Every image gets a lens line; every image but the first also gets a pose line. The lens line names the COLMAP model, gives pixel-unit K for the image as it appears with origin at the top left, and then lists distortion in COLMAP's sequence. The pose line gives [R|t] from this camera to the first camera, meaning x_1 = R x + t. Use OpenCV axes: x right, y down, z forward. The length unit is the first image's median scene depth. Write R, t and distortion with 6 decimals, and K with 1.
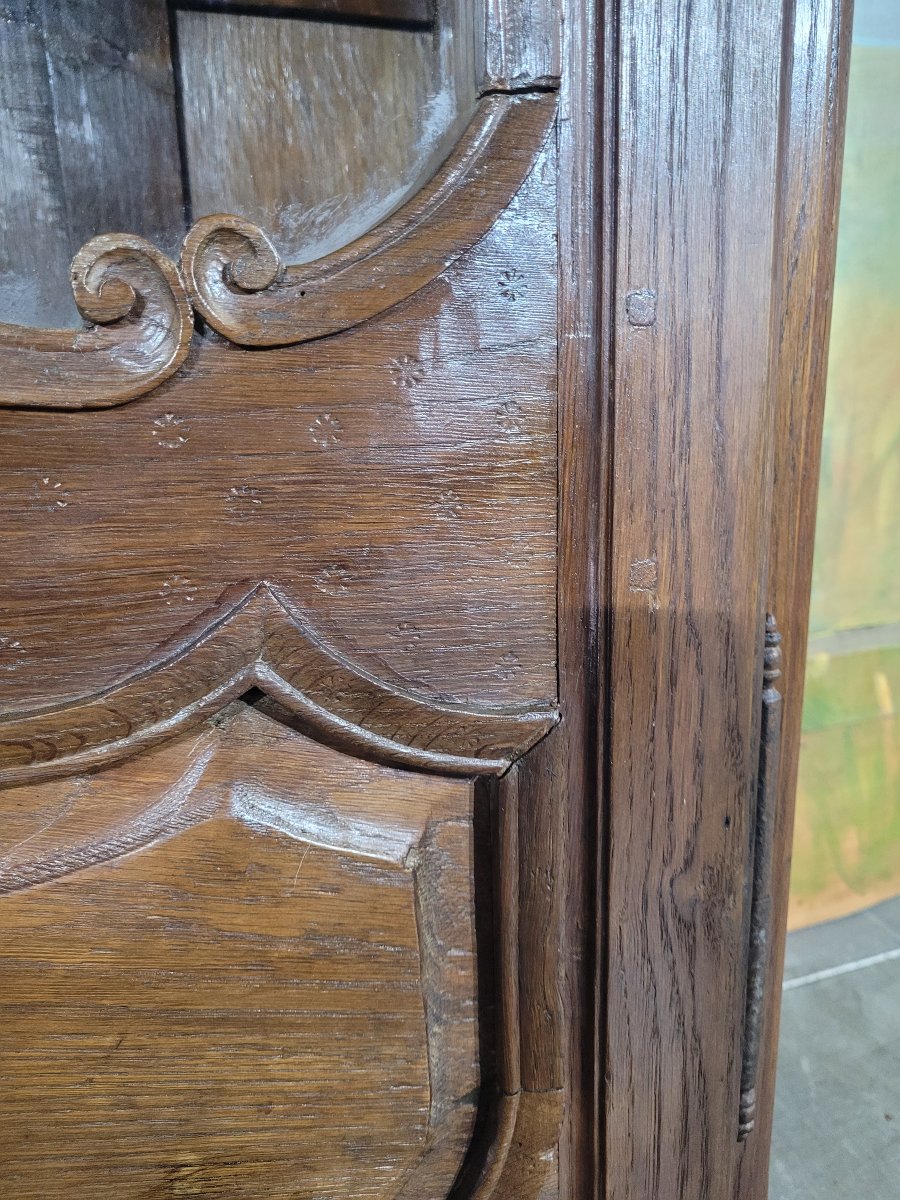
lens RADIAL K [[906.9, 0, 450.1], [0, 906.9, 603.4], [0, 0, 1]] dist [0.037754, -0.019560]
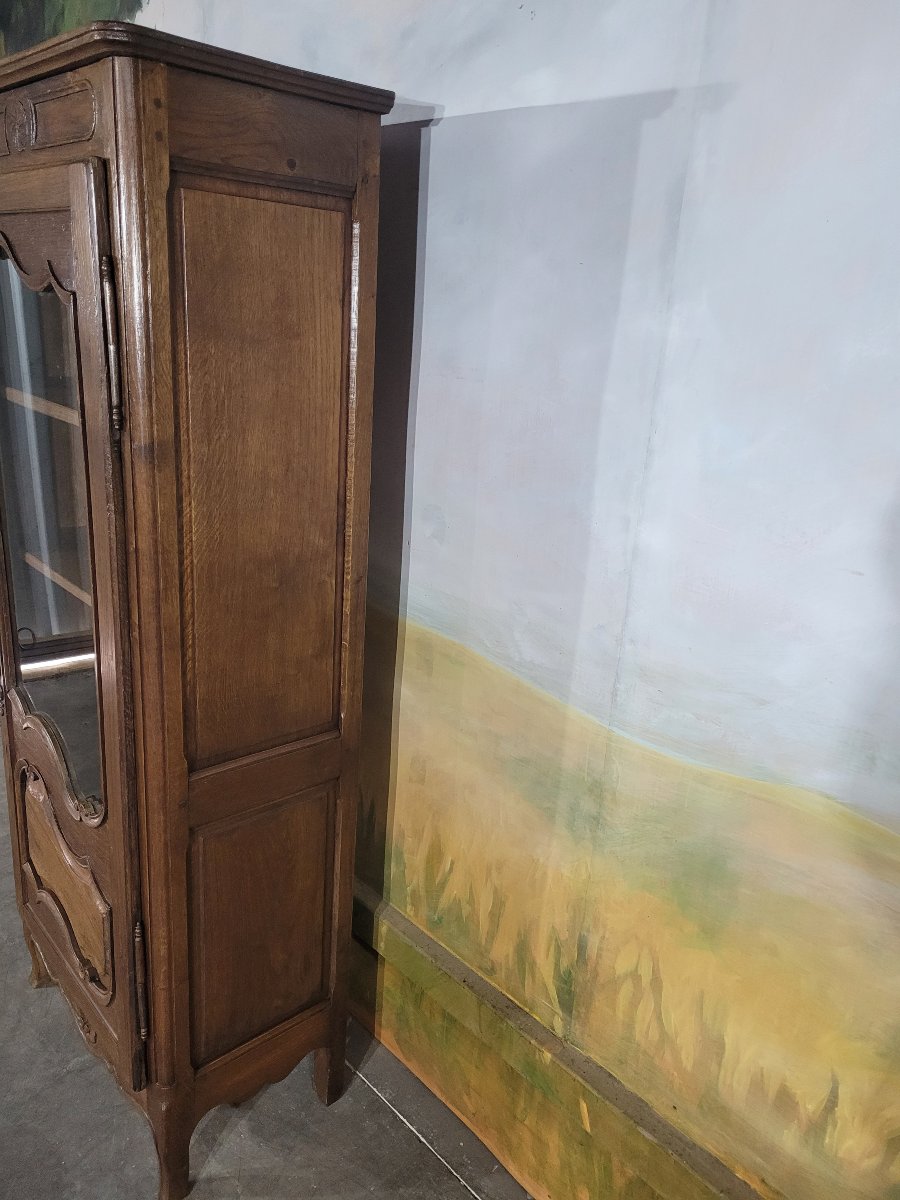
lens RADIAL K [[906.9, 0, 456.8], [0, 906.9, 593.0], [0, 0, 1]] dist [0.037754, -0.019560]
pose [[0.411011, 0.328907, -0.850230, 4.753489], [-0.299032, 0.929686, 0.215089, -3.251322], [0.861191, 0.165842, 0.480465, -0.076062]]
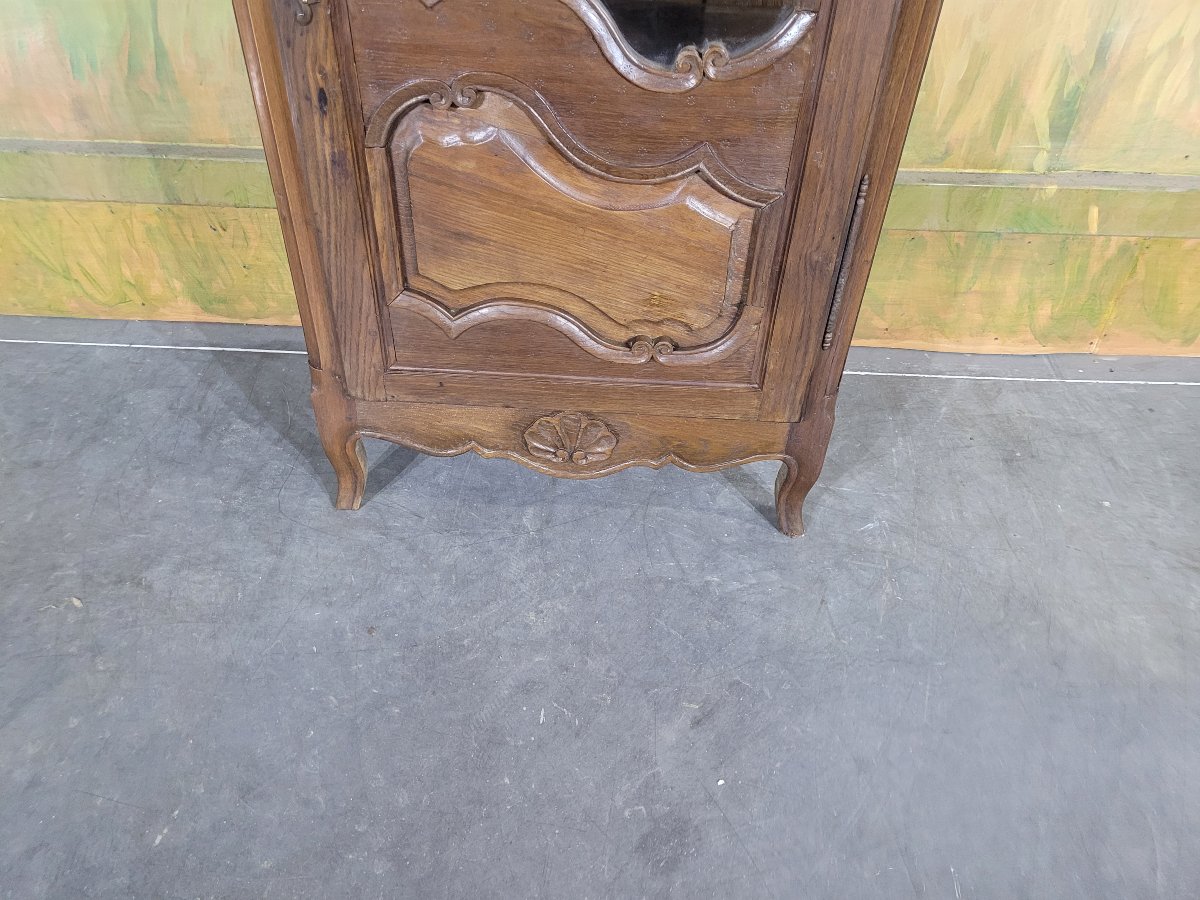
lens RADIAL K [[906.9, 0, 589.7], [0, 906.9, 460.0], [0, 0, 1]] dist [0.037754, -0.019560]
pose [[0.937323, 0.270593, -0.219555, 0.461084], [-0.142996, 0.873266, 0.465788, -0.494391], [0.317769, -0.405198, 0.857227, -2.564659]]
